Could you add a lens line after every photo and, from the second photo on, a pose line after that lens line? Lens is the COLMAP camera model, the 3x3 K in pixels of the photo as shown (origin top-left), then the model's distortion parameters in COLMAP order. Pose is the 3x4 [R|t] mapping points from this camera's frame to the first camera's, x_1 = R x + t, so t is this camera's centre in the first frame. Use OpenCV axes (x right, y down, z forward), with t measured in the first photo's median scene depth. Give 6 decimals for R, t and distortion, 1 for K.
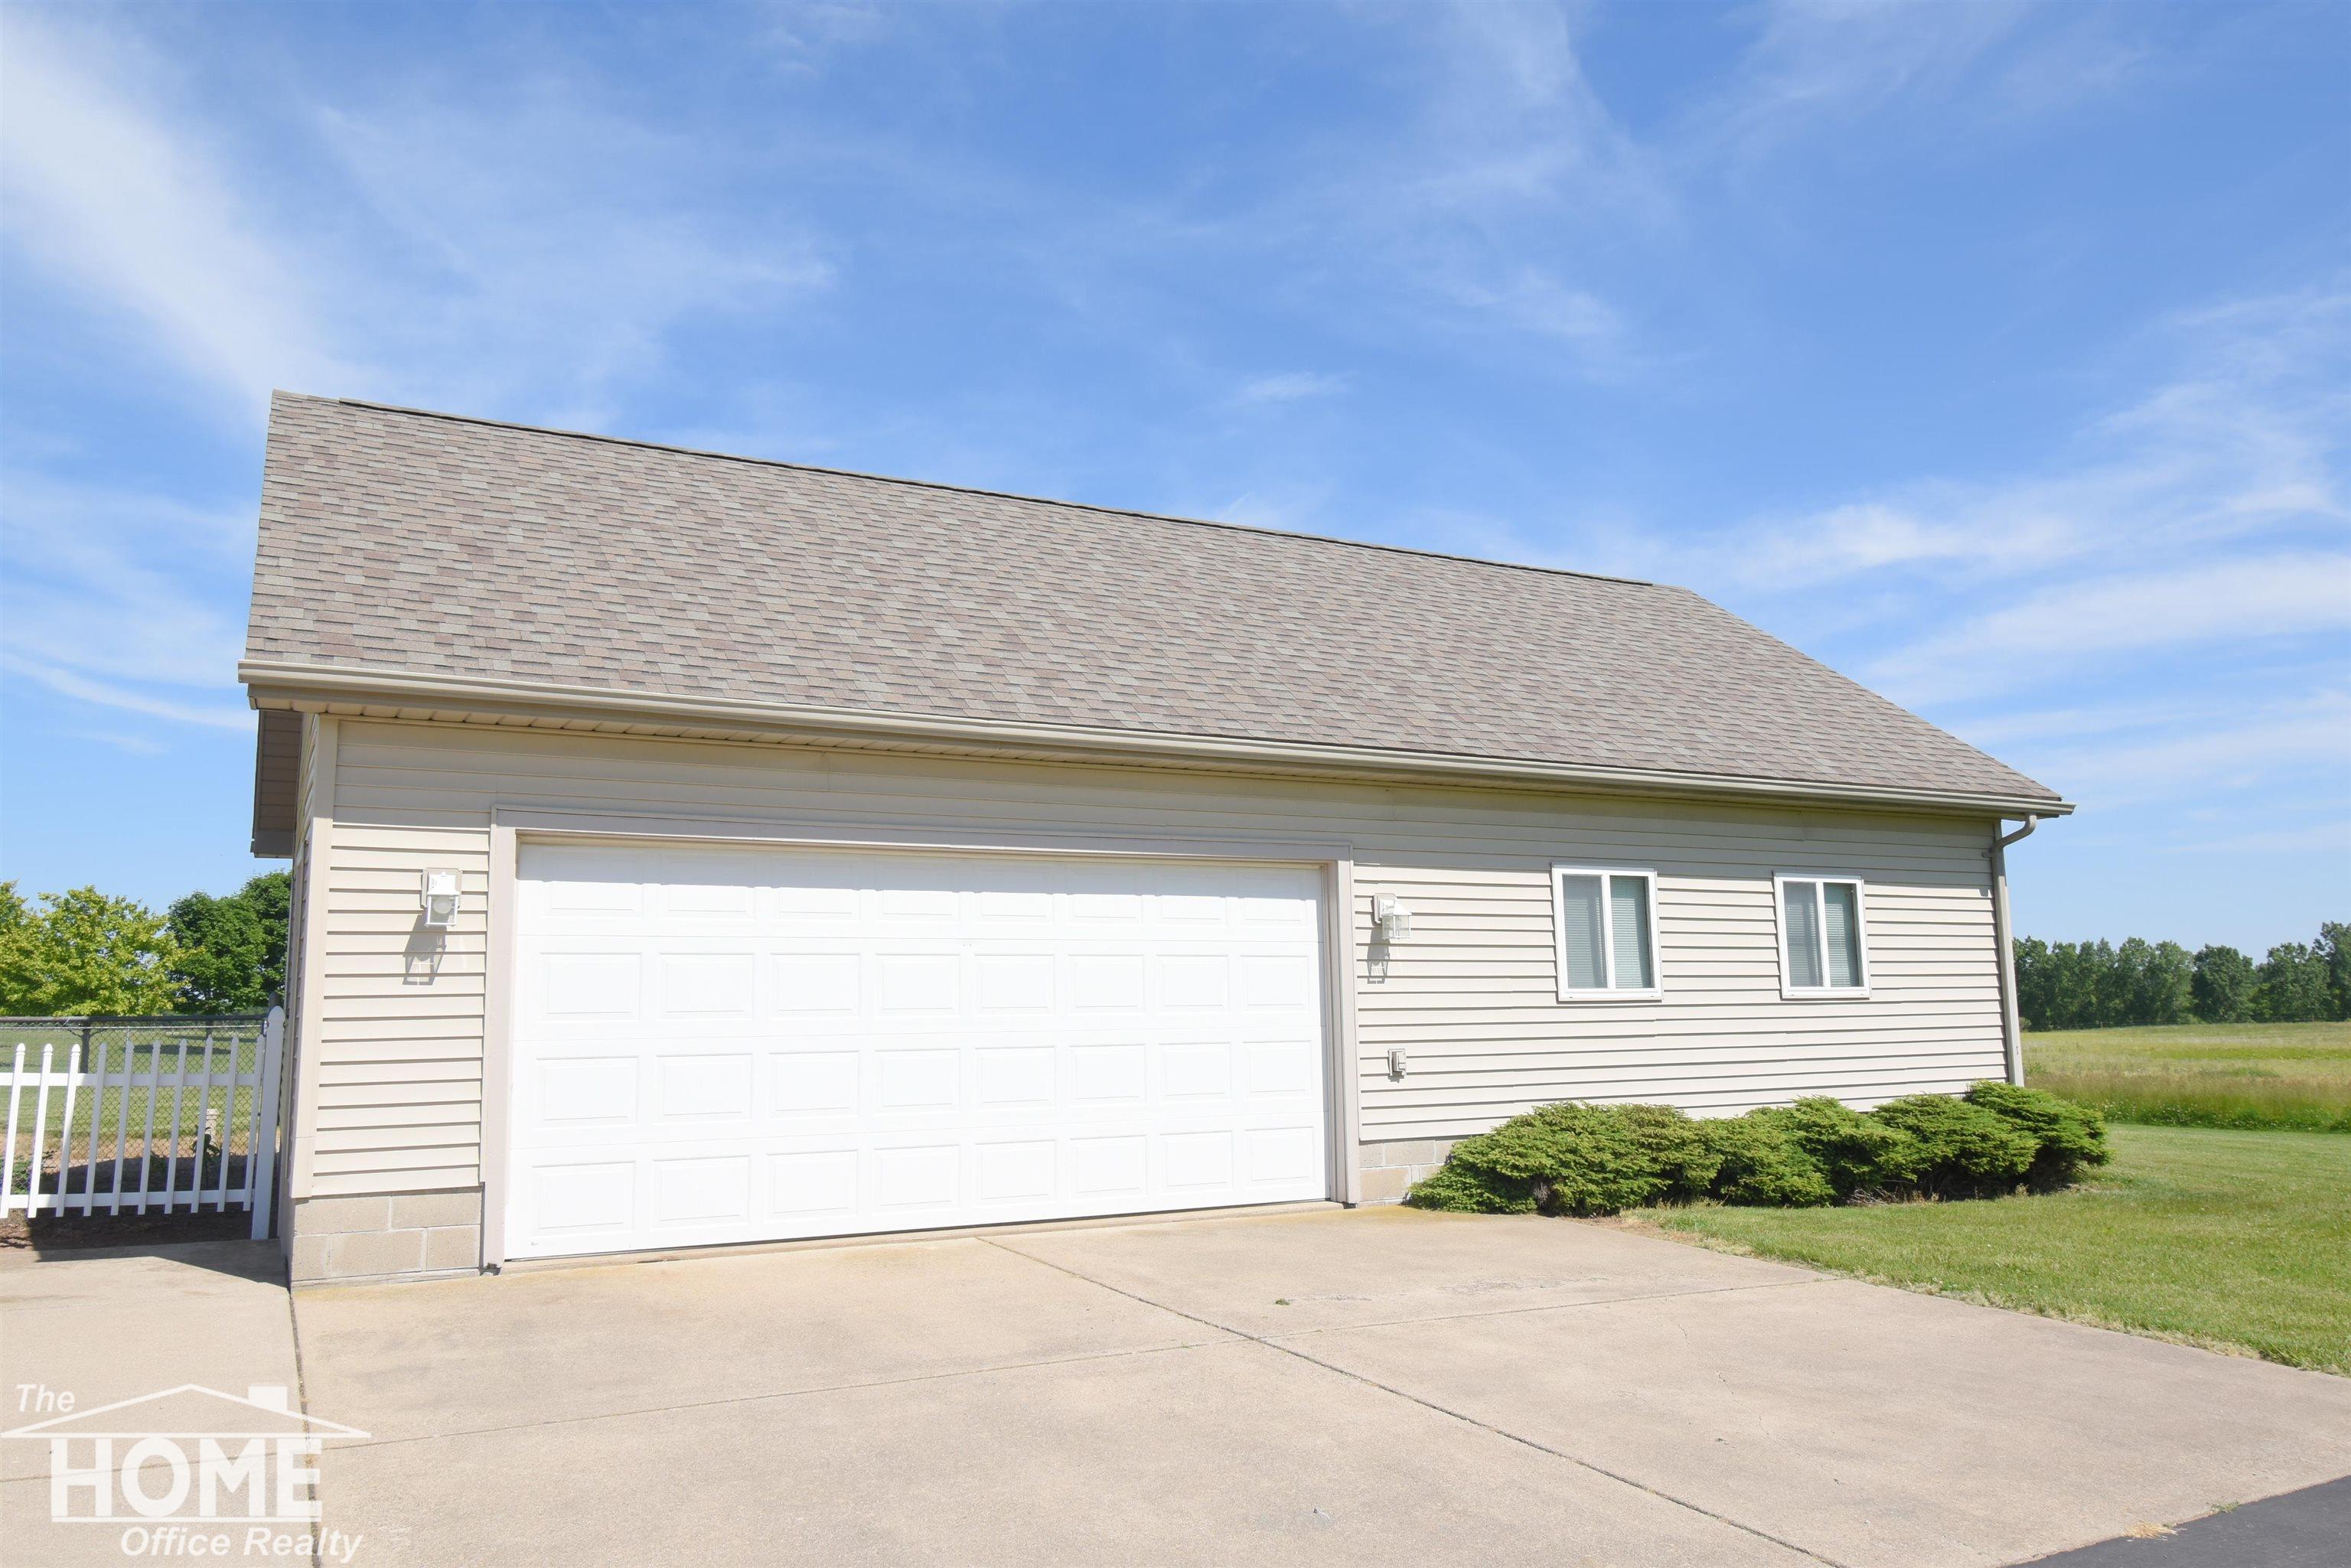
lens RADIAL K [[1737.2, 0, 1175.5], [0, 1737.2, 784.0], [0, 0, 1]] dist [0.003794, -0.023884]
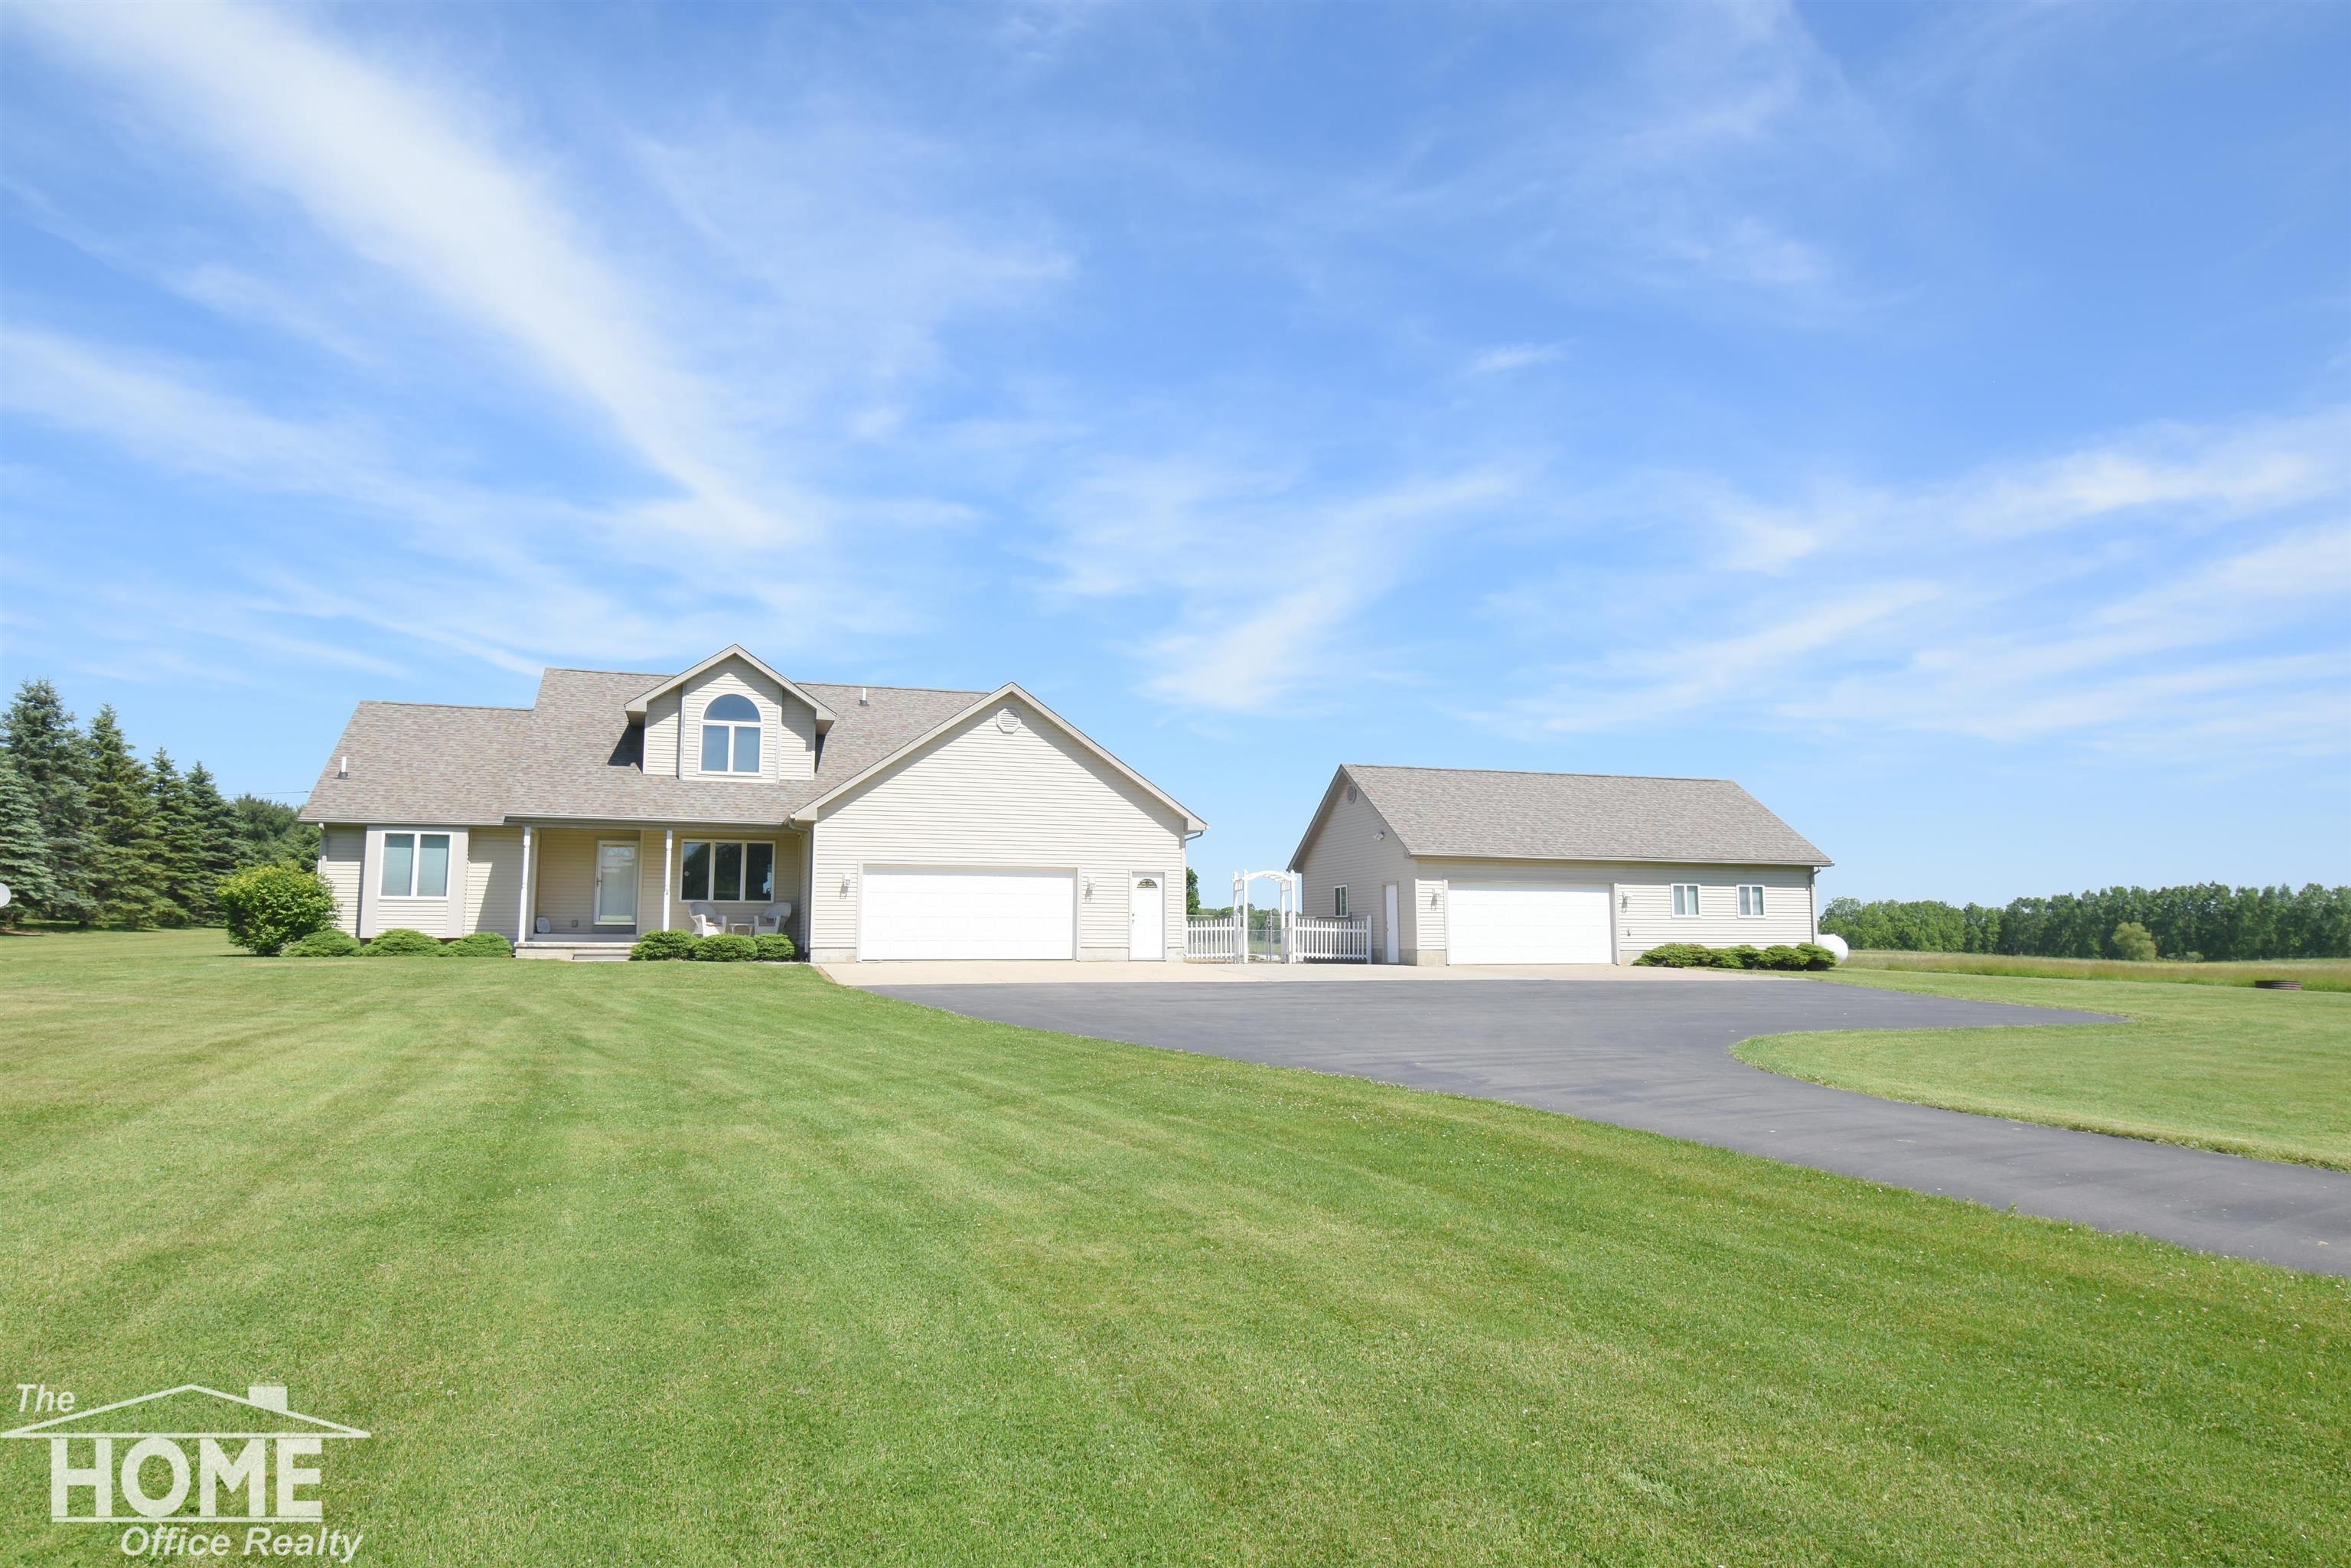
lens RADIAL K [[1427.5, 0, 1170.5], [0, 1427.5, 795.6], [0, 0, 1]] dist [0.006030, -0.024484]
pose [[0.981952, -0.004433, -0.189079, -0.259735], [0.010518, 0.999458, 0.031194, -0.243230], [0.188838, -0.032619, 0.981466, -2.190051]]
